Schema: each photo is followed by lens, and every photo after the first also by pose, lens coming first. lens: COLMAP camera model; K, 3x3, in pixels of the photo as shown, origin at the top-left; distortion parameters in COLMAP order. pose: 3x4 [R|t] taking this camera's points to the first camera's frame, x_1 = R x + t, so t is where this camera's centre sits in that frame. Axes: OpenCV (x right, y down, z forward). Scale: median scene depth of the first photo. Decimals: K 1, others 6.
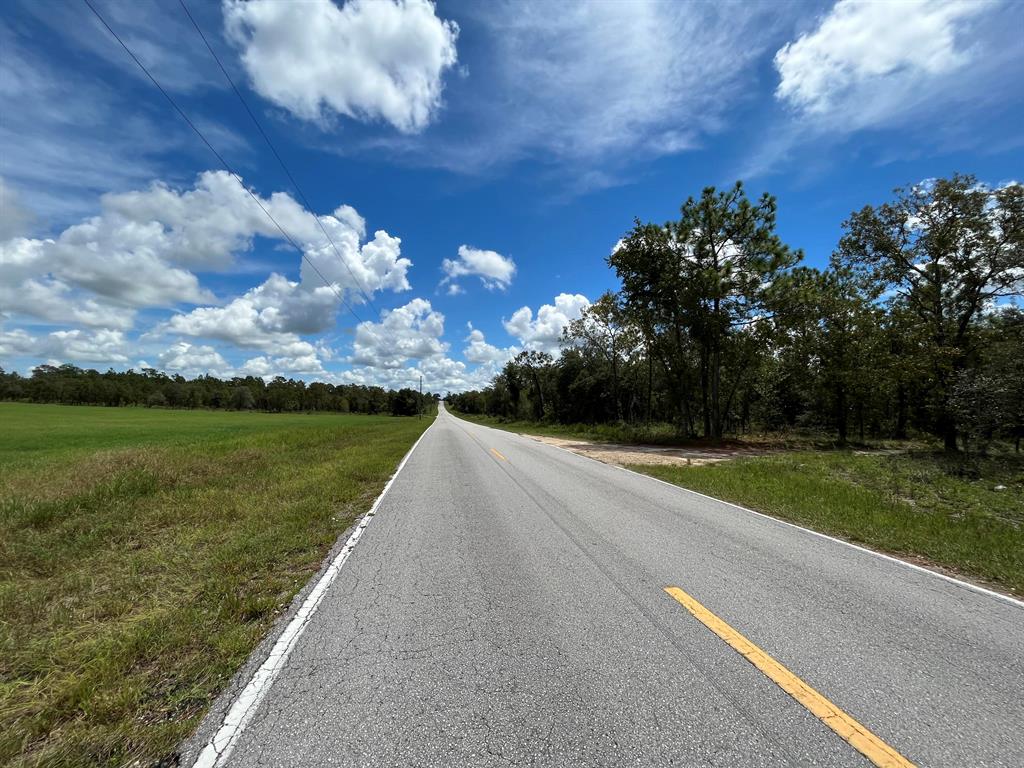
lens RADIAL K [[415.8, 0, 508.3], [0, 415.8, 378.9], [0, 0, 1]] dist [-0.002216, -0.000639]
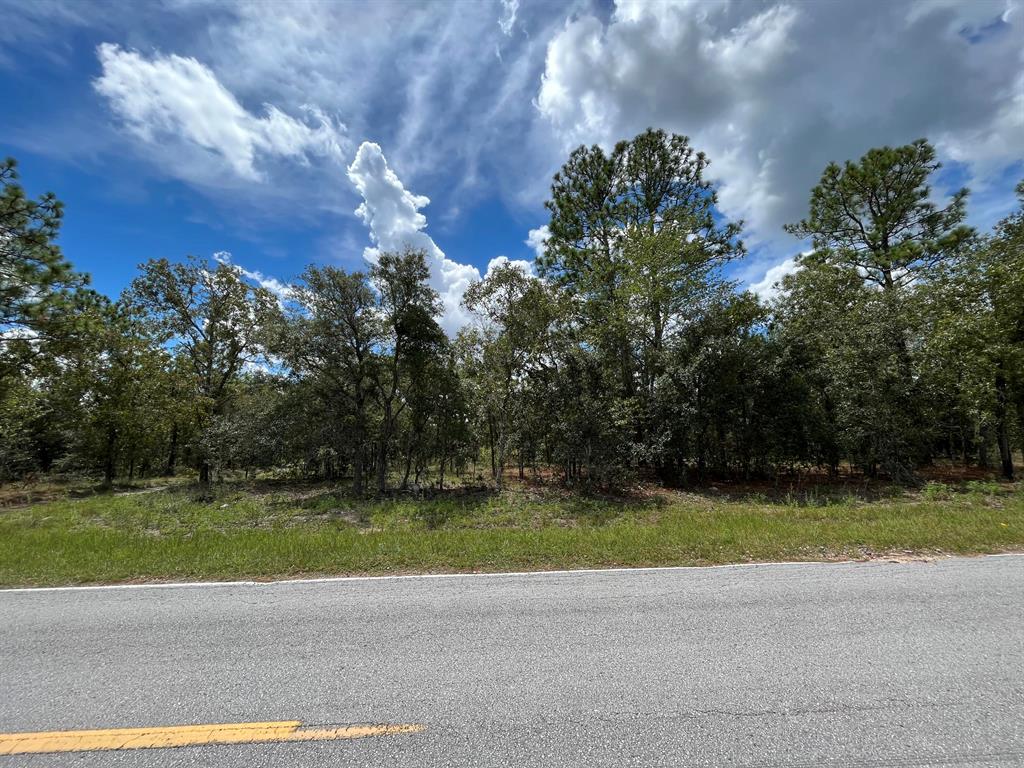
lens RADIAL K [[415.8, 0, 513.3], [0, 415.8, 380.0], [0, 0, 1]] dist [-0.002216, -0.000639]
pose [[0.141265, 0.124856, 0.982067, -0.021428], [-0.036115, 0.992005, -0.120925, -0.005390], [-0.989313, -0.018385, 0.144644, -0.049180]]
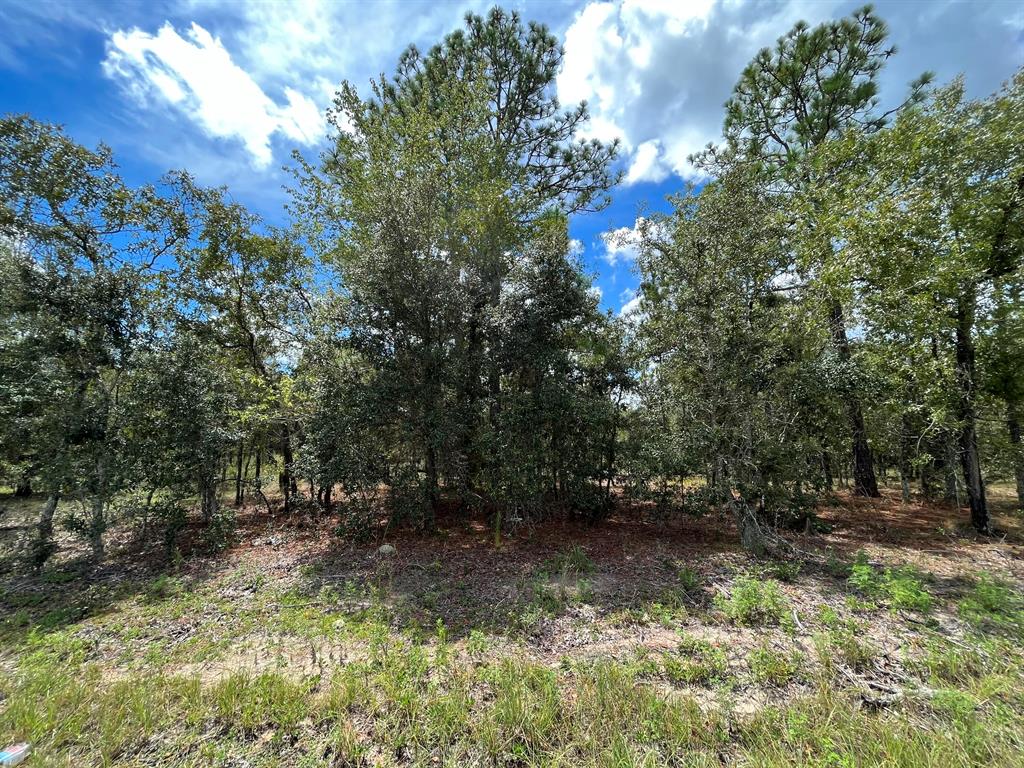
lens RADIAL K [[415.8, 0, 506.6], [0, 415.8, 378.9], [0, 0, 1]] dist [-0.002216, -0.000639]
pose [[0.159650, 0.140963, 0.977057, 0.359329], [-0.055023, 0.989484, -0.133766, -0.019683], [-0.985639, -0.032405, 0.165727, -0.422411]]
